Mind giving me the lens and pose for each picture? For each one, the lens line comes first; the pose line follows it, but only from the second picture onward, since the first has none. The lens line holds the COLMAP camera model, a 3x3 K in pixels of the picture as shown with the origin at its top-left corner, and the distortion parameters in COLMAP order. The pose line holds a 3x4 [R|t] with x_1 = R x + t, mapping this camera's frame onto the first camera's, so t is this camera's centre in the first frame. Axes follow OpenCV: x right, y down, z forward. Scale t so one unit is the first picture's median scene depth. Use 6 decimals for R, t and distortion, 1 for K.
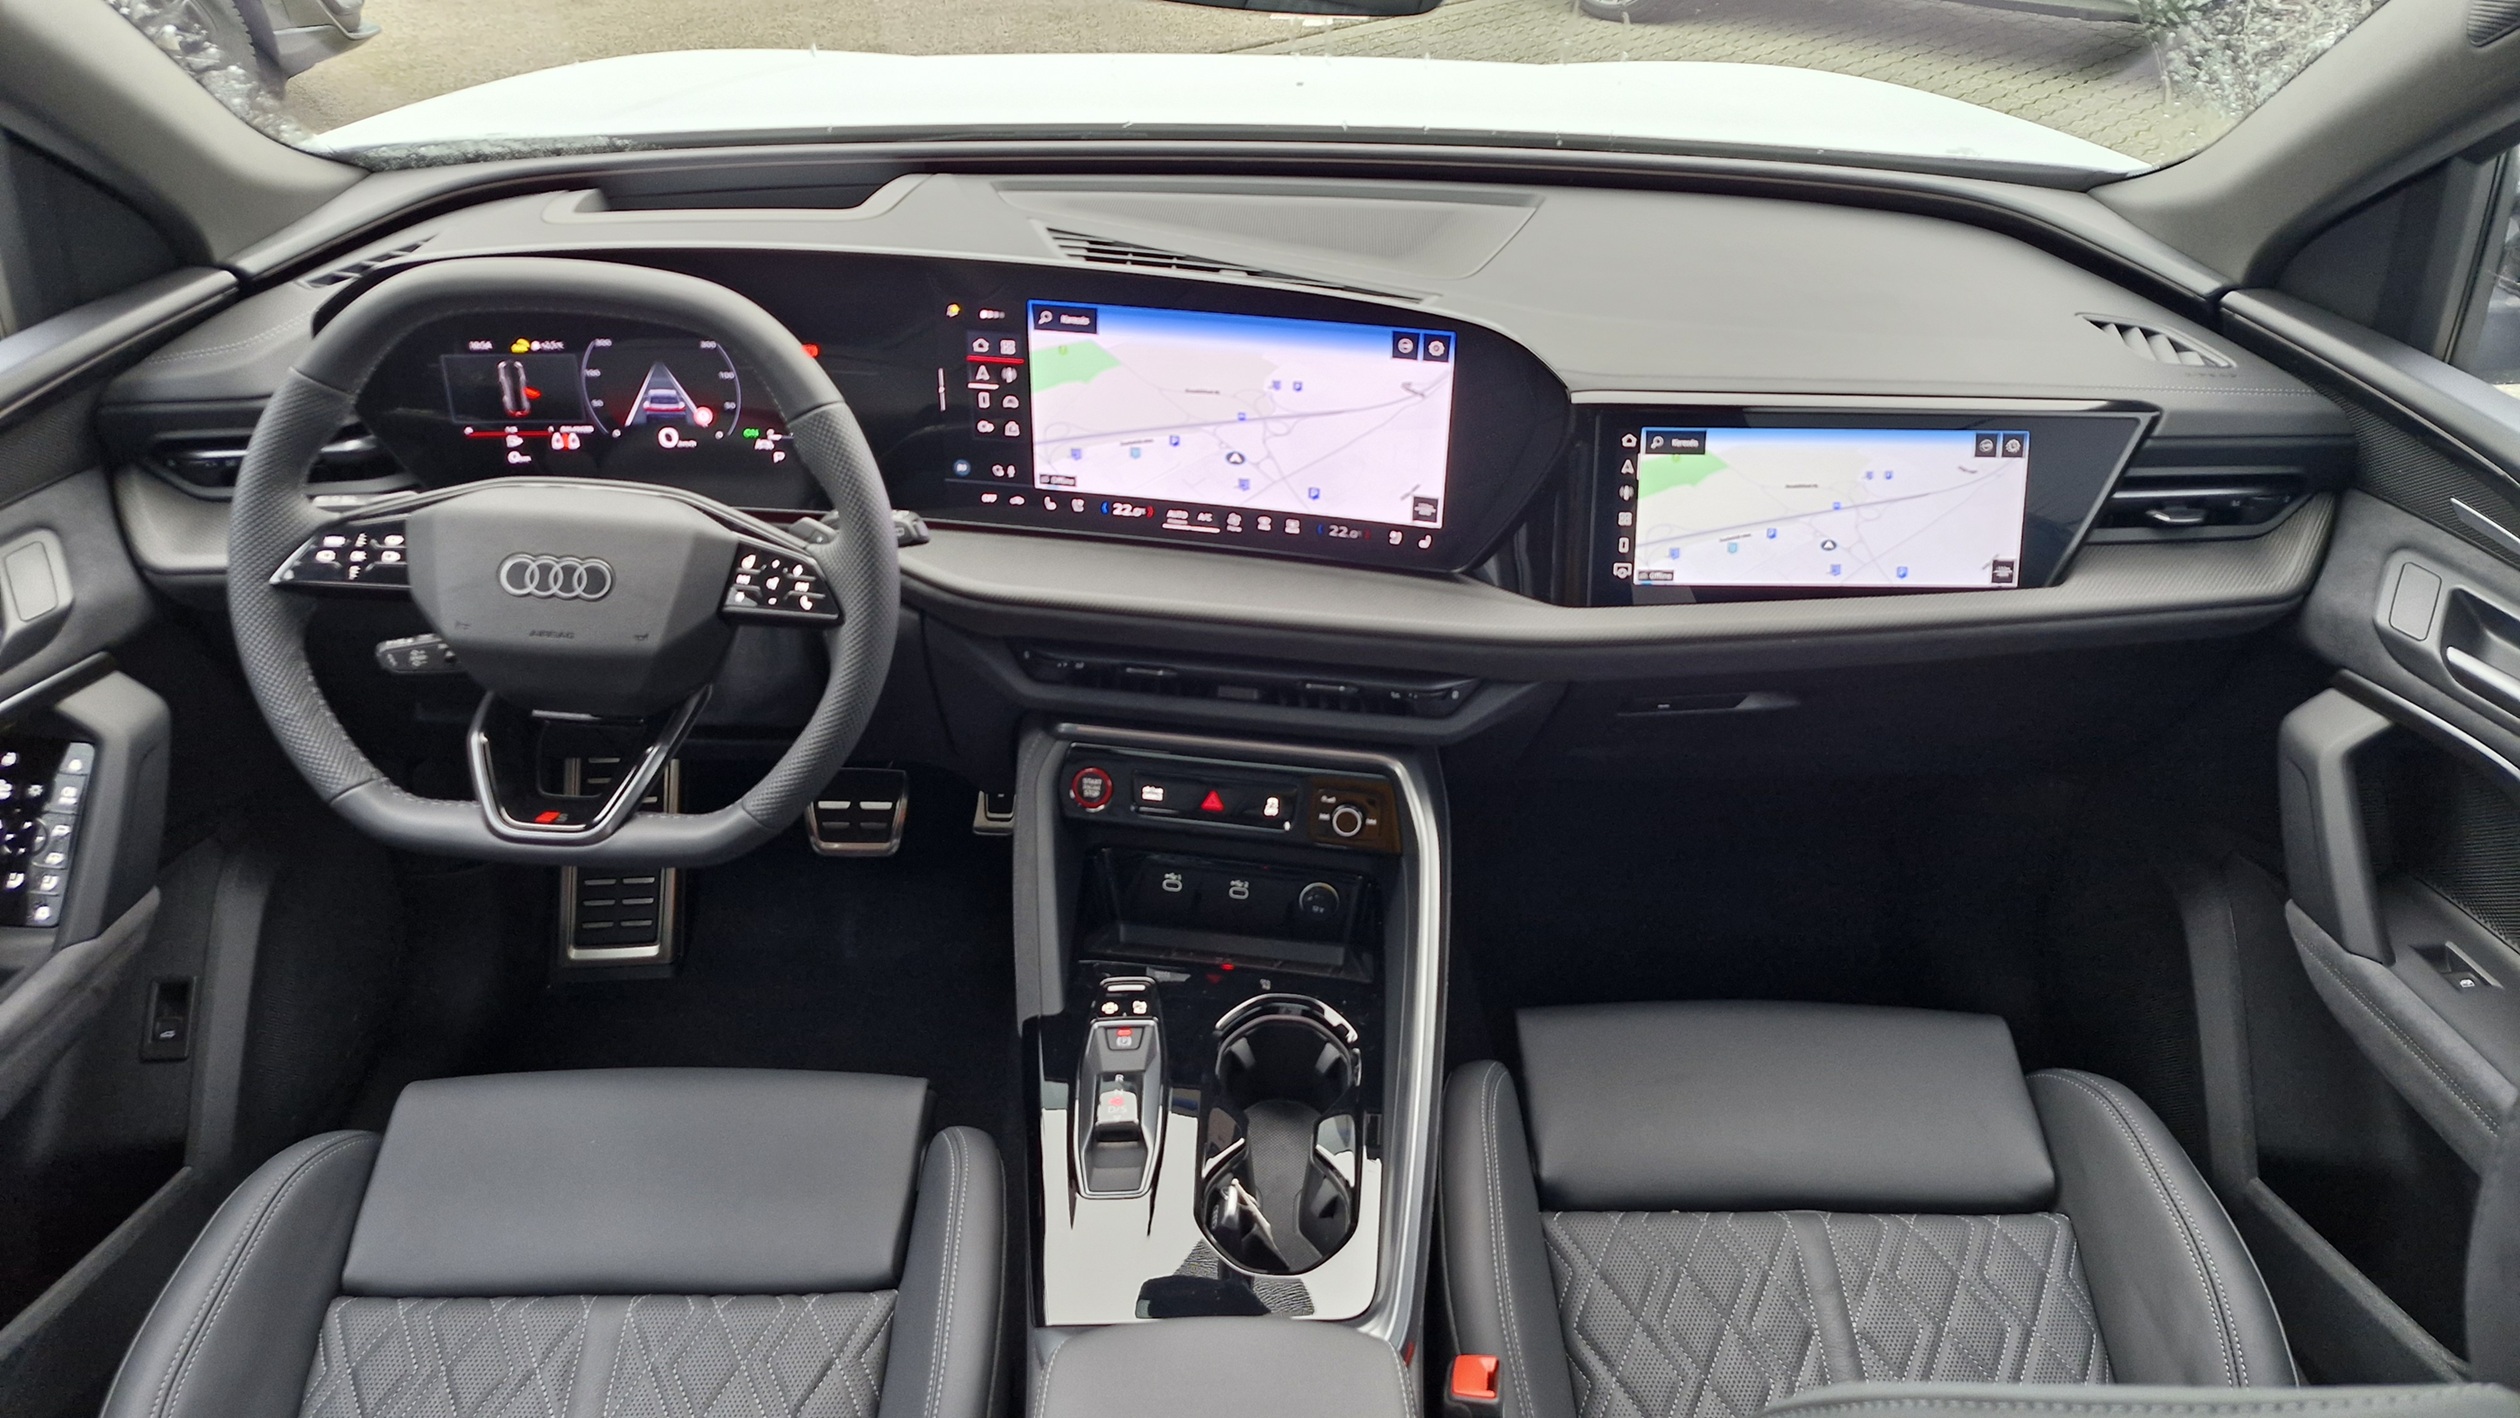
lens RADIAL K [[1798.6, 0, 1264.8], [0, 1798.6, 696.8], [0, 0, 1]] dist [0.128476, -0.197041]
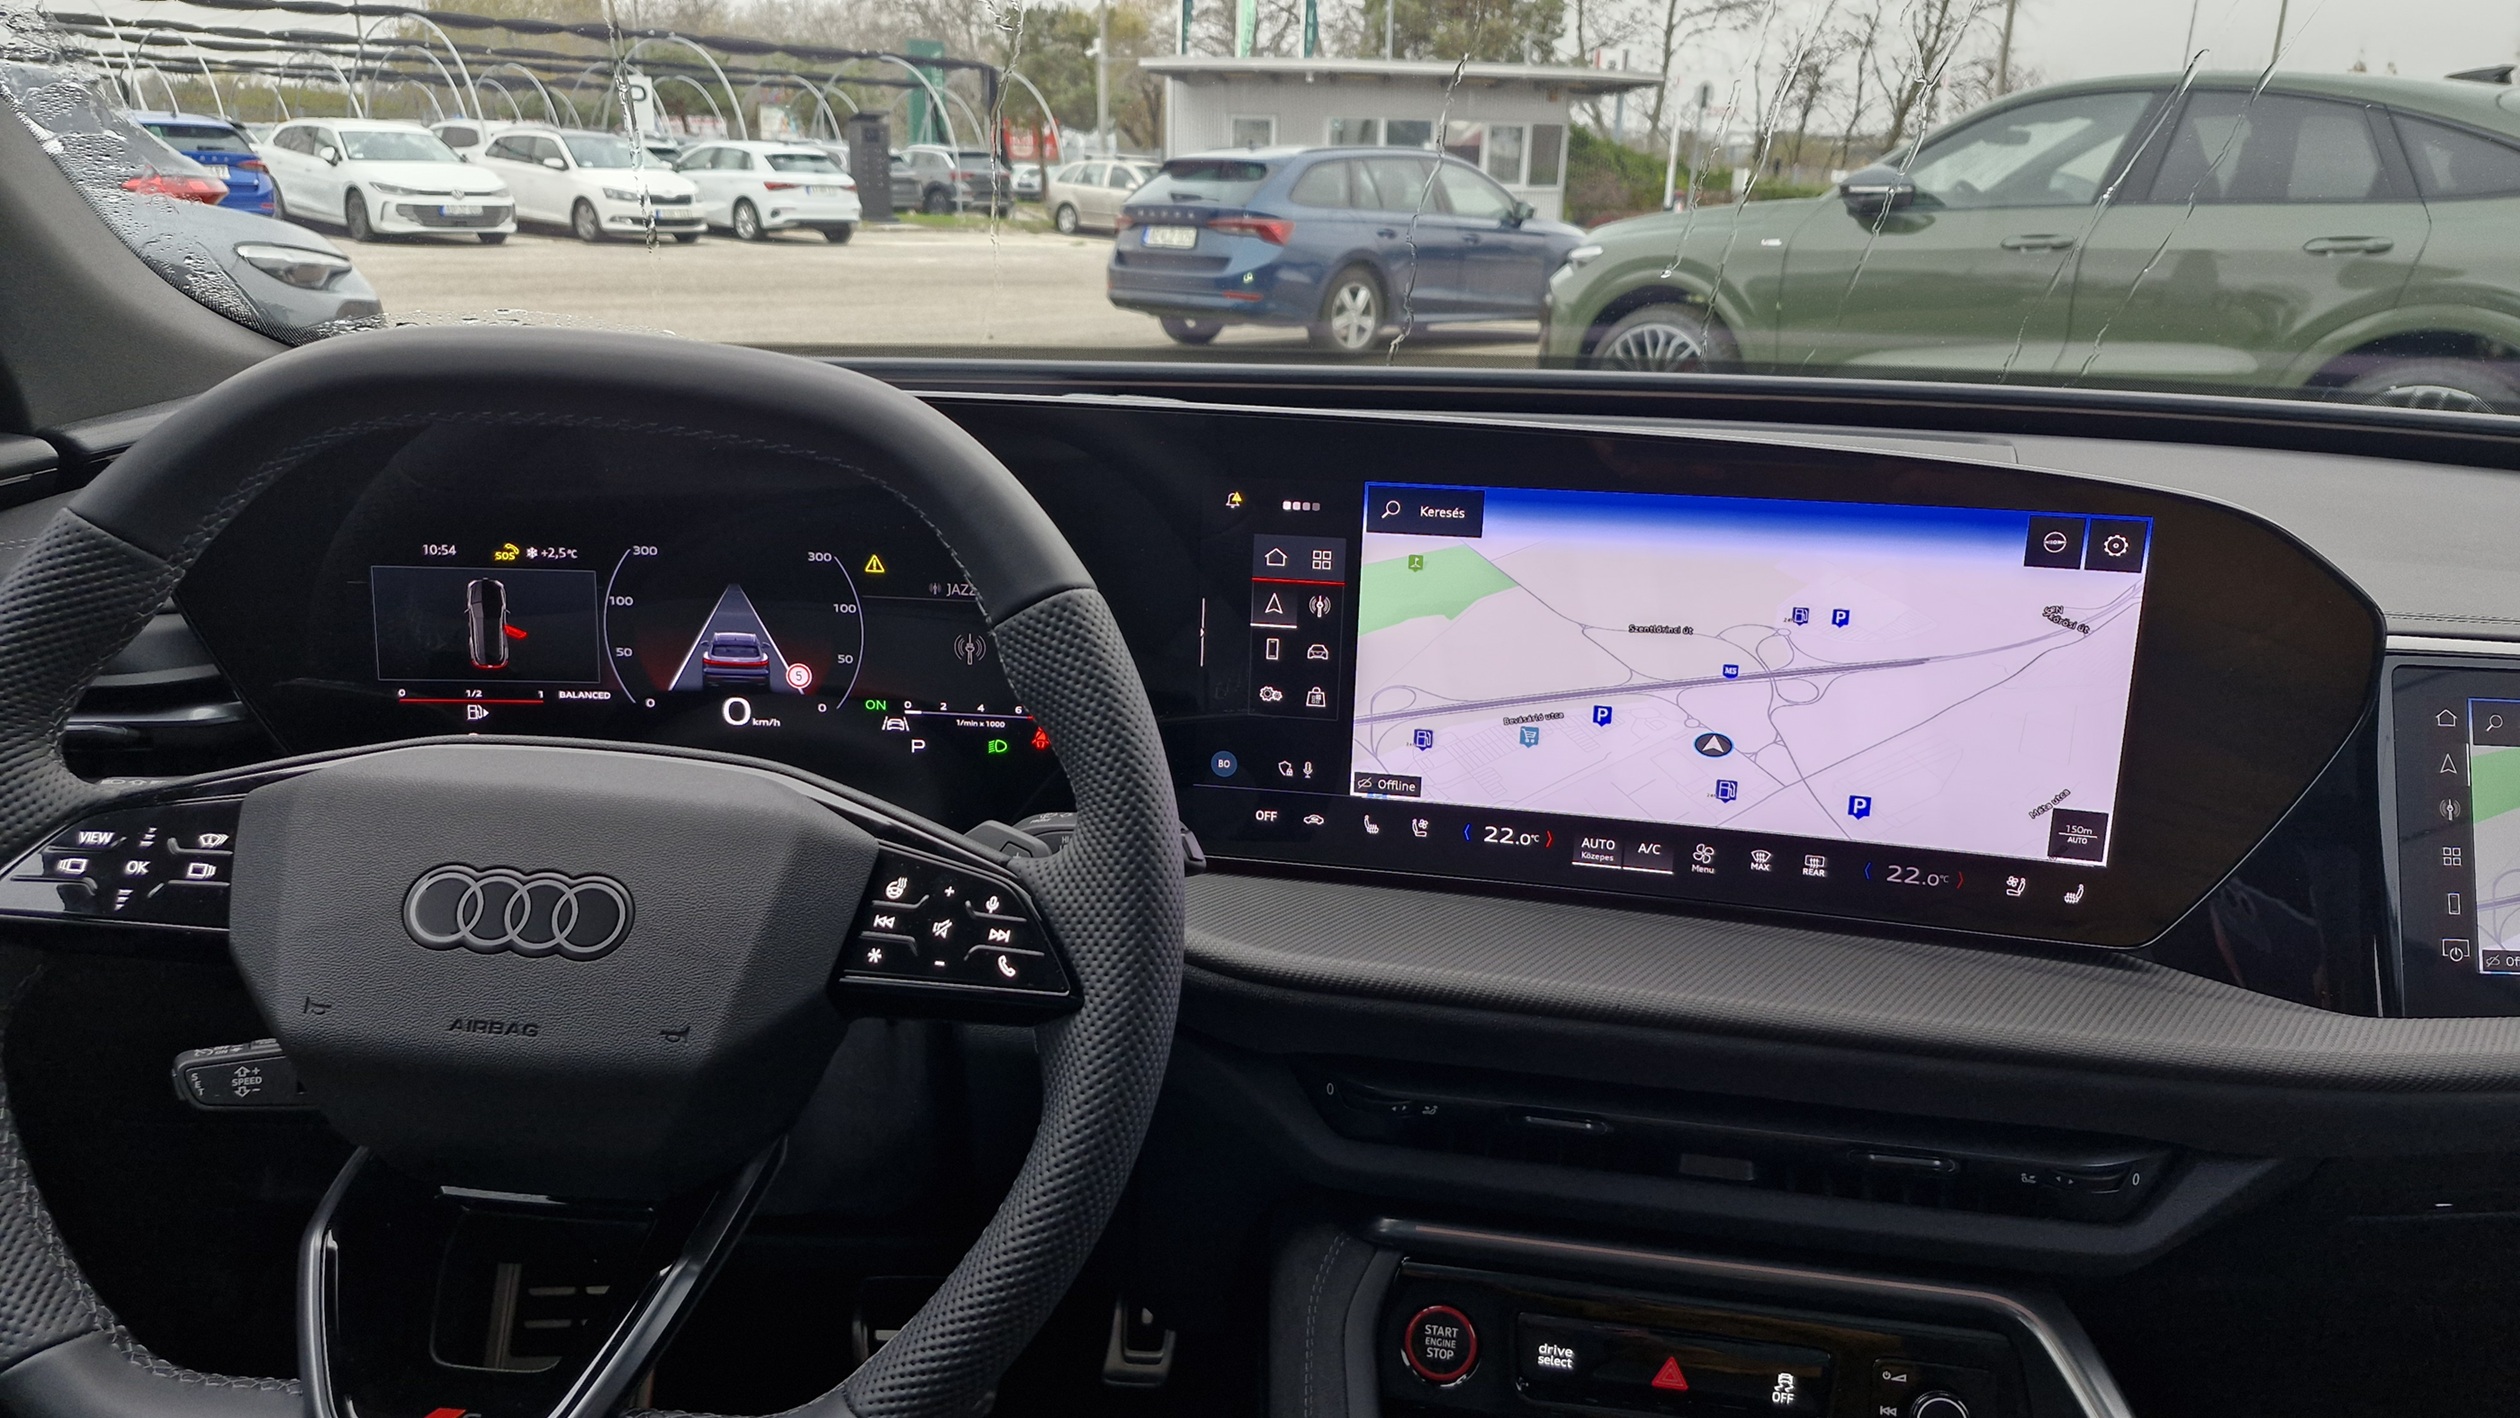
lens RADIAL K [[1798.6, 0, 1264.8], [0, 1798.6, 696.8], [0, 0, 1]] dist [0.128476, -0.197041]
pose [[0.999816, 0.016996, 0.008950, -0.165509], [-0.014197, 0.967702, -0.251698, 0.000982], [-0.012939, 0.251524, 0.967765, 0.435688]]
